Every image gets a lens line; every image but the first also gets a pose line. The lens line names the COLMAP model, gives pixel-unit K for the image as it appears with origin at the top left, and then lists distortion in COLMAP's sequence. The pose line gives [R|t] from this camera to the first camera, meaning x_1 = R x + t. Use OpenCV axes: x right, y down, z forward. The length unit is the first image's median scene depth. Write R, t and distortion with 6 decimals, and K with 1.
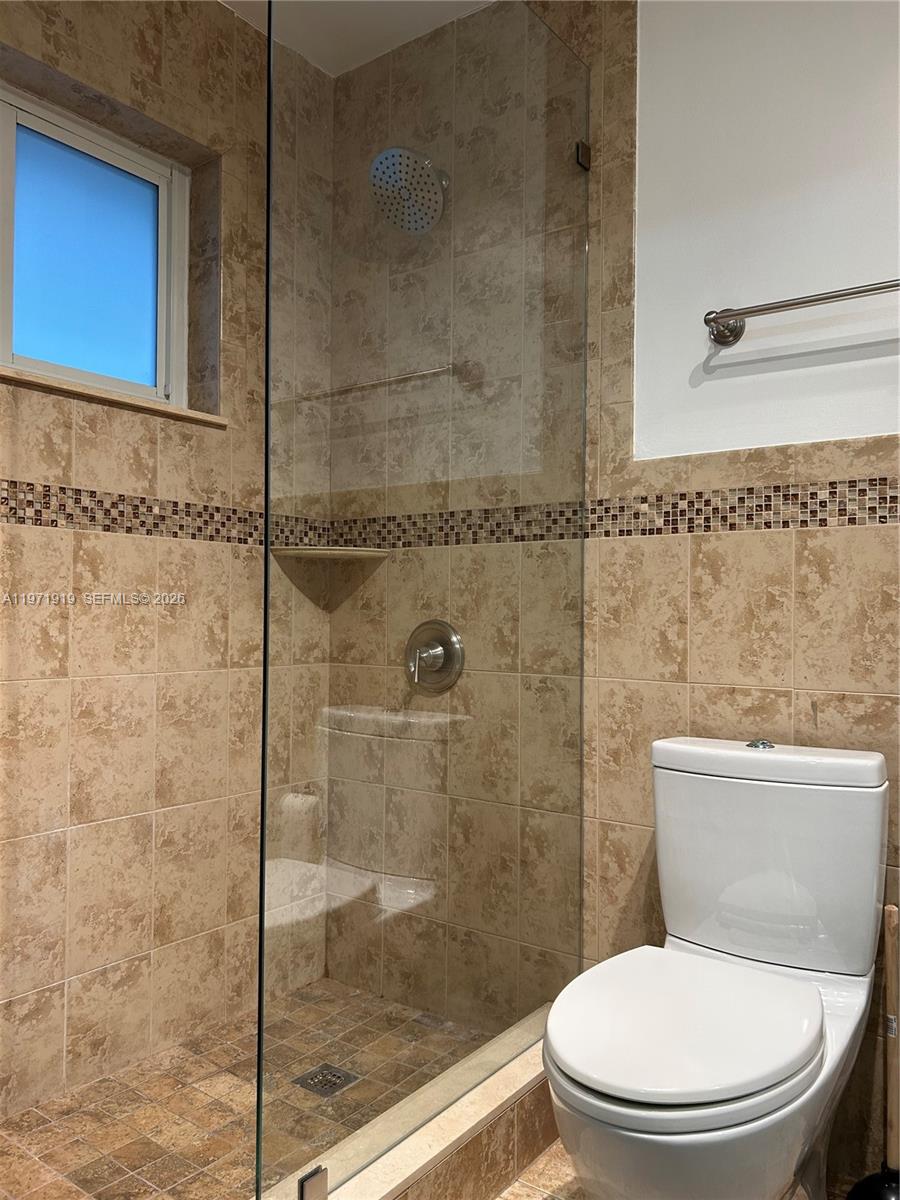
lens RADIAL K [[890.7, 0, 468.3], [0, 890.7, 615.5], [0, 0, 1]] dist [0.036997, -0.041139]
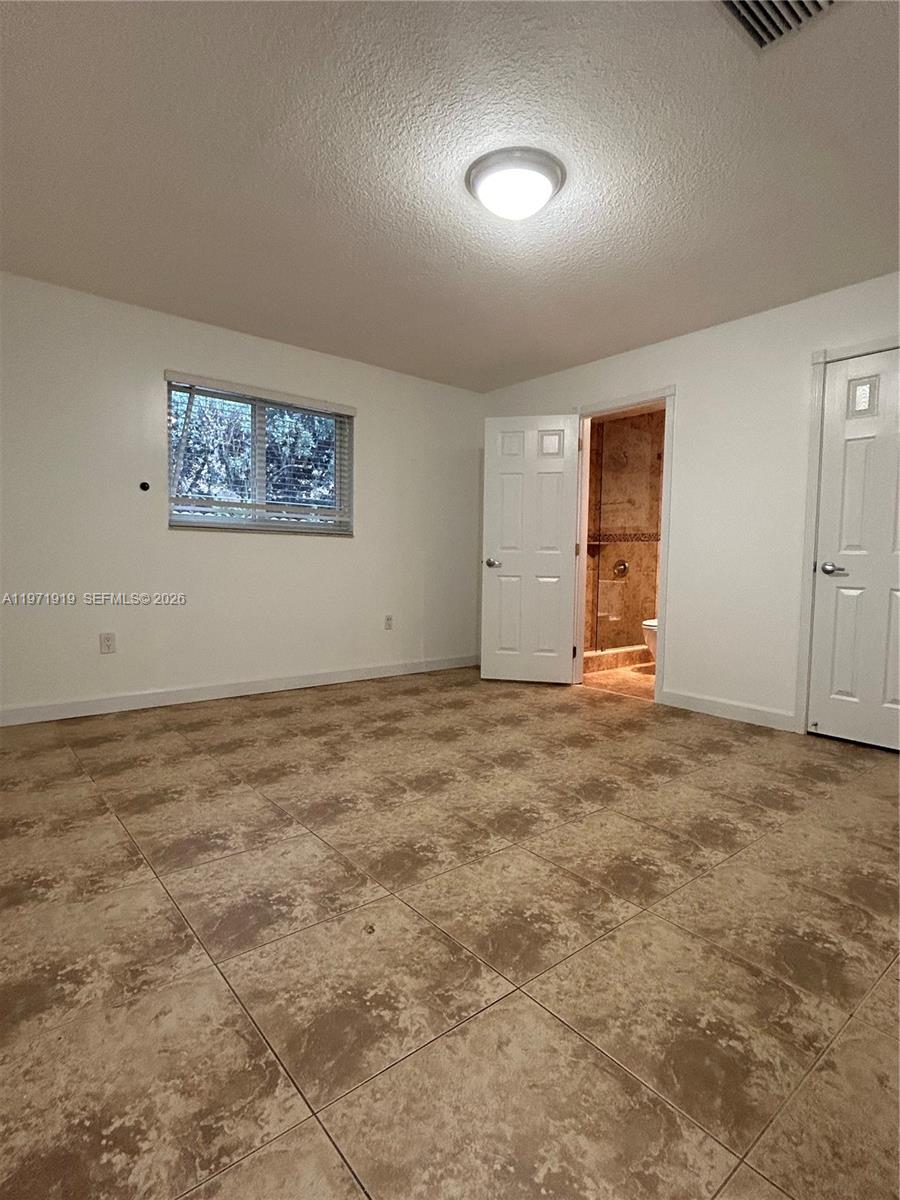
lens RADIAL K [[605.8, 0, 450.3], [0, 605.8, 596.9], [0, 0, 1]] dist [-0.010820, 0.003775]
pose [[0.962366, 0.023961, -0.270697, -0.046802], [-0.006145, 0.997769, 0.066472, -0.005150], [0.271686, -0.062307, 0.960367, -2.424191]]
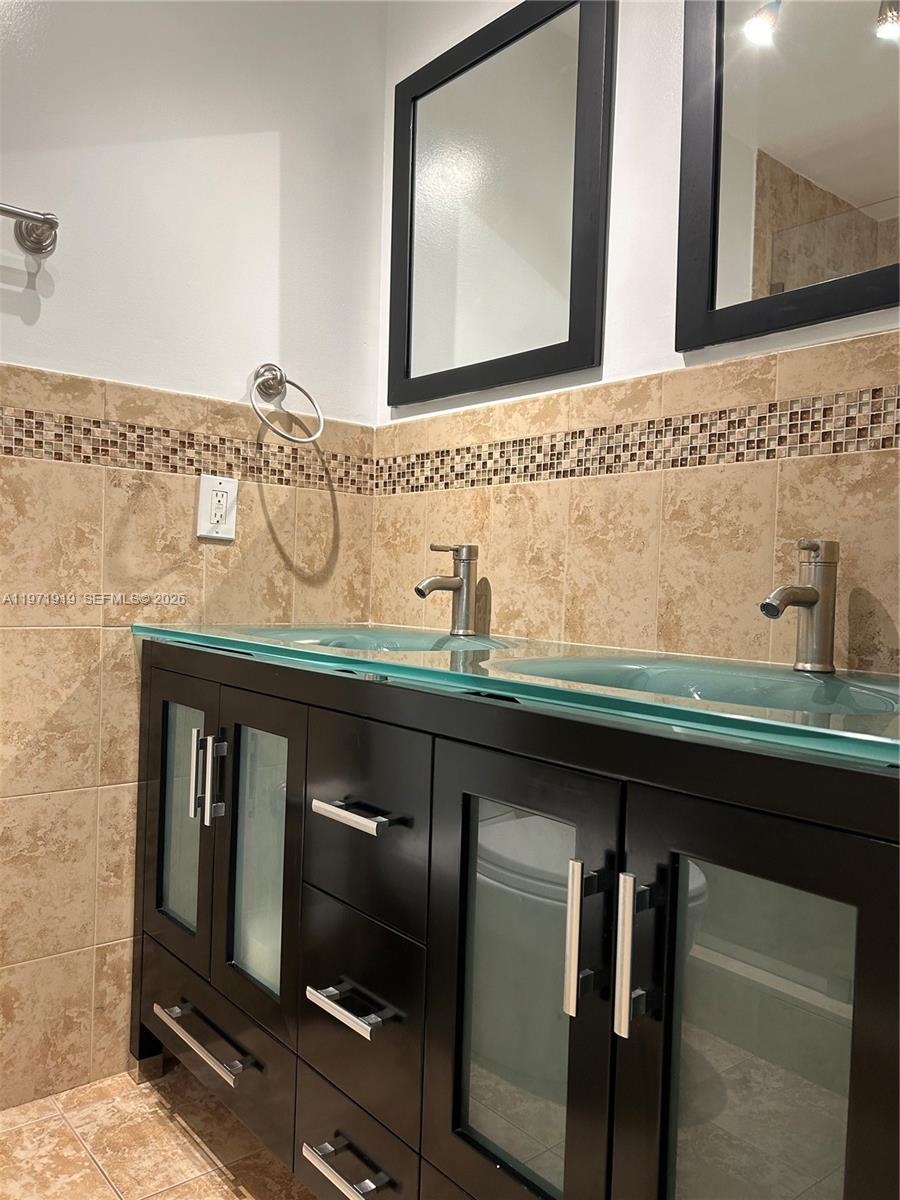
lens RADIAL K [[890.7, 0, 440.4], [0, 890.7, 602.8], [0, 0, 1]] dist [0.036997, -0.041139]
pose [[0.246390, -0.029696, 0.968716, -0.208999], [-0.043374, 0.998191, 0.041631, -0.001458], [-0.968200, -0.052275, 0.244656, 0.159123]]
